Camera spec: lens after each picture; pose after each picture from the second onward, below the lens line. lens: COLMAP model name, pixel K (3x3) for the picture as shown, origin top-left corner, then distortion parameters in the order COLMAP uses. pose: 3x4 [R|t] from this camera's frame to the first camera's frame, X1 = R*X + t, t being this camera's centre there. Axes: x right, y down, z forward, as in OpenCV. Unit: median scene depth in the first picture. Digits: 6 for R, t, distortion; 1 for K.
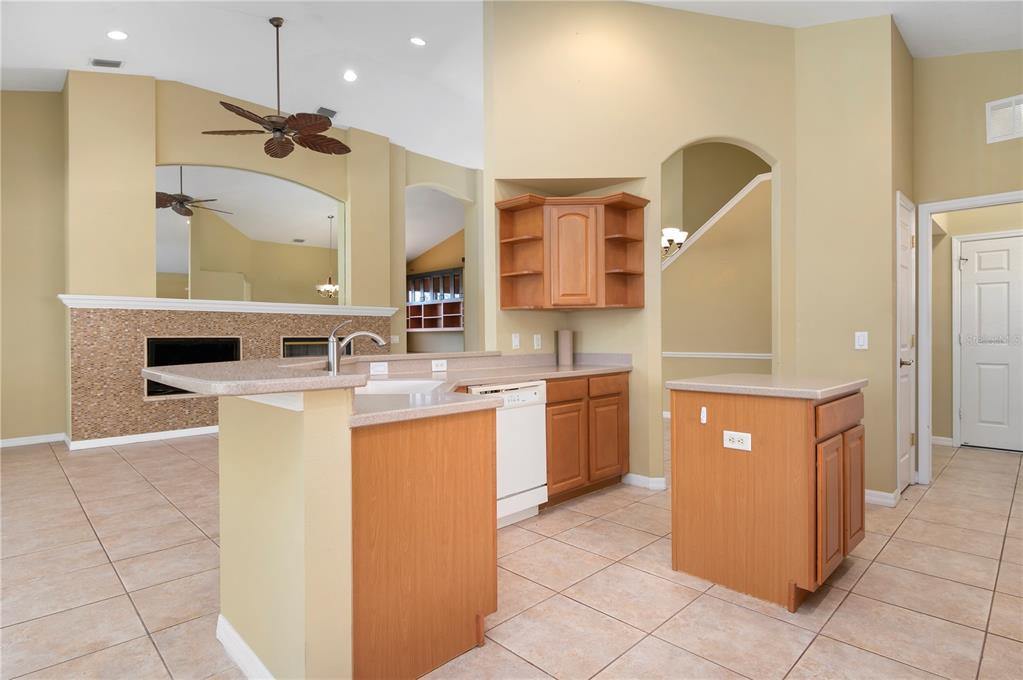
lens RADIAL K [[527.9, 0, 511.5], [0, 527.9, 340.0], [0, 0, 1]] dist [-0.000473, -0.001748]
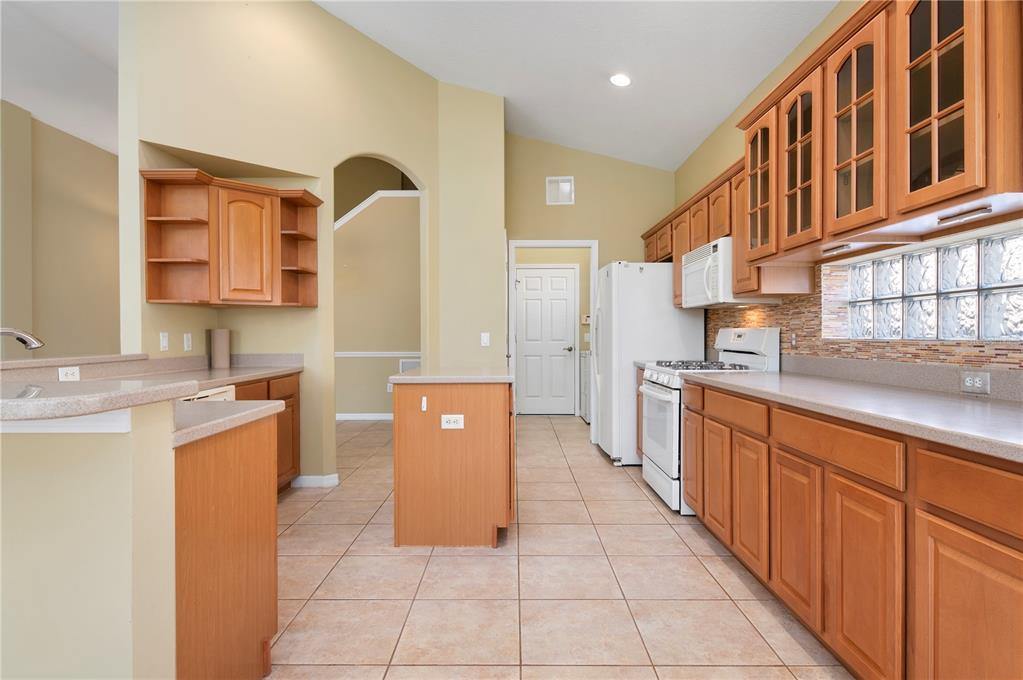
lens RADIAL K [[534.0, 0, 511.5], [0, 534.0, 340.0], [0, 0, 1]] dist [0.001605, -0.000544]
pose [[0.702780, -0.003509, 0.711398, -0.208747], [0.004427, 0.999990, 0.000559, 0.001709], [-0.711393, 0.002756, 0.702789, 0.025414]]
